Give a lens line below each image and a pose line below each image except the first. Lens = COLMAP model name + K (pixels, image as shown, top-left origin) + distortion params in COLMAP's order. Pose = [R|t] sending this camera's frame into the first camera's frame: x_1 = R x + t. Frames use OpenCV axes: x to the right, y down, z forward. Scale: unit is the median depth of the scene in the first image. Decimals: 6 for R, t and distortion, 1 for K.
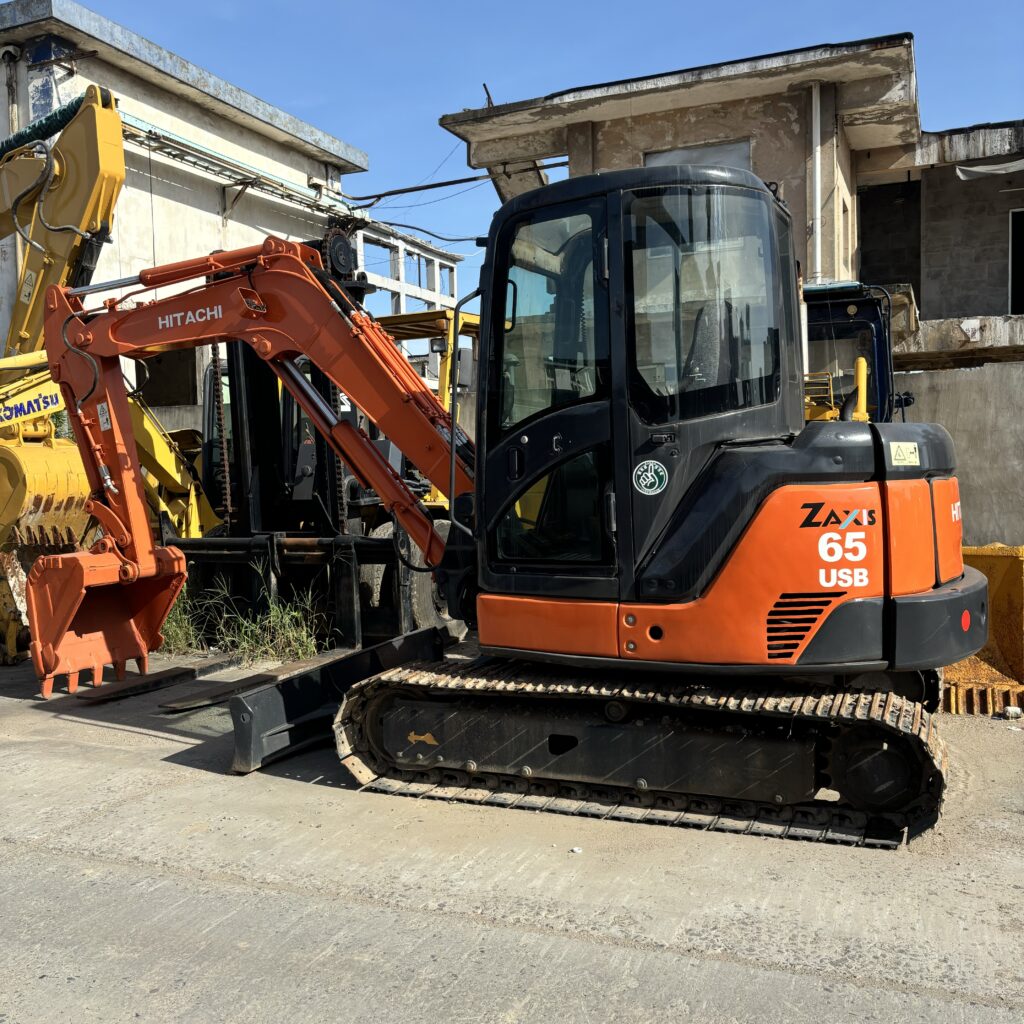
lens RADIAL K [[1032.1, 0, 508.8], [0, 1032.1, 510.4], [0, 0, 1]] dist [0.013017, -0.043513]
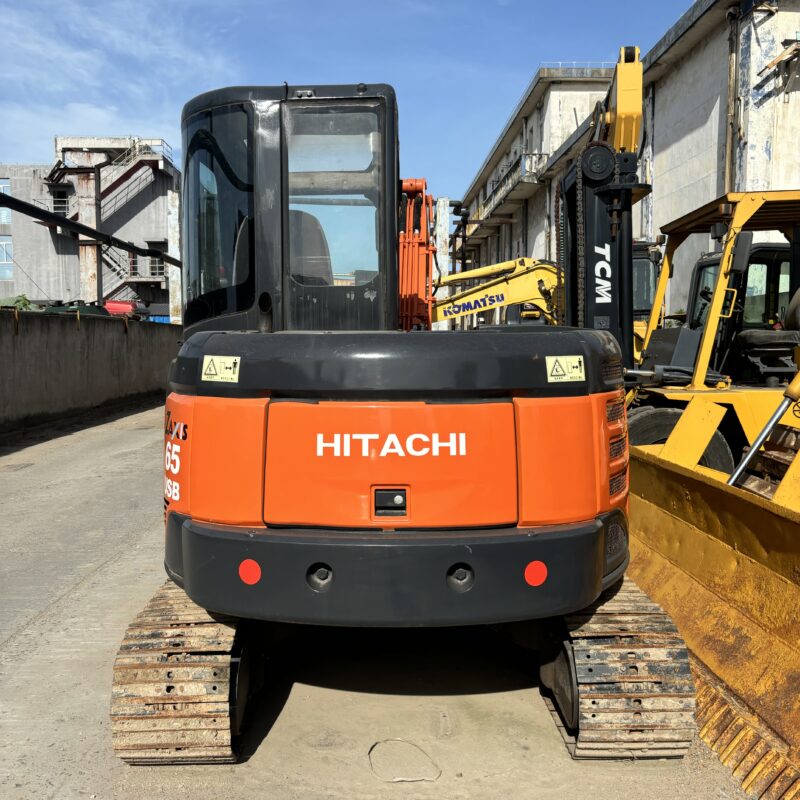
lens RADIAL K [[798.7, 0, 397.0], [0, 798.7, 391.1], [0, 0, 1]] dist [0.051776, -0.088784]
pose [[0.408984, 0.078089, -0.909194, 1.152088], [-0.048352, 0.996787, 0.063862, -0.092509], [0.911260, 0.017843, 0.411446, 0.904863]]
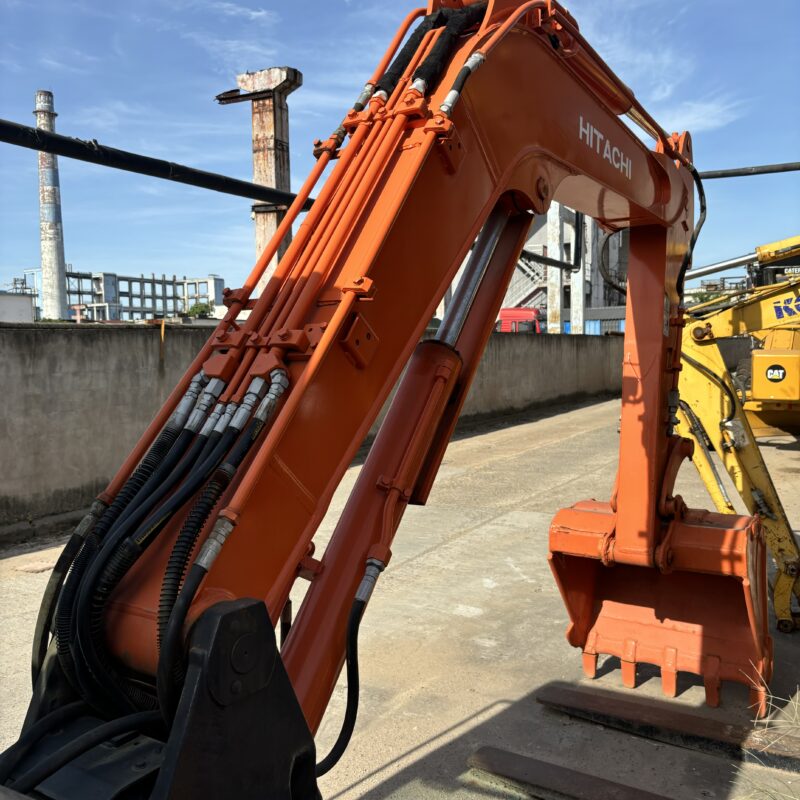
lens RADIAL K [[803.9, 0, 399.0], [0, 803.9, 386.3], [0, 0, 1]] dist [-0.014935, -0.020623]
pose [[-0.120732, 0.071056, -0.990139, 0.283100], [-0.019490, 0.997073, 0.073930, -0.146881], [0.992494, 0.028224, -0.118994, 1.601116]]
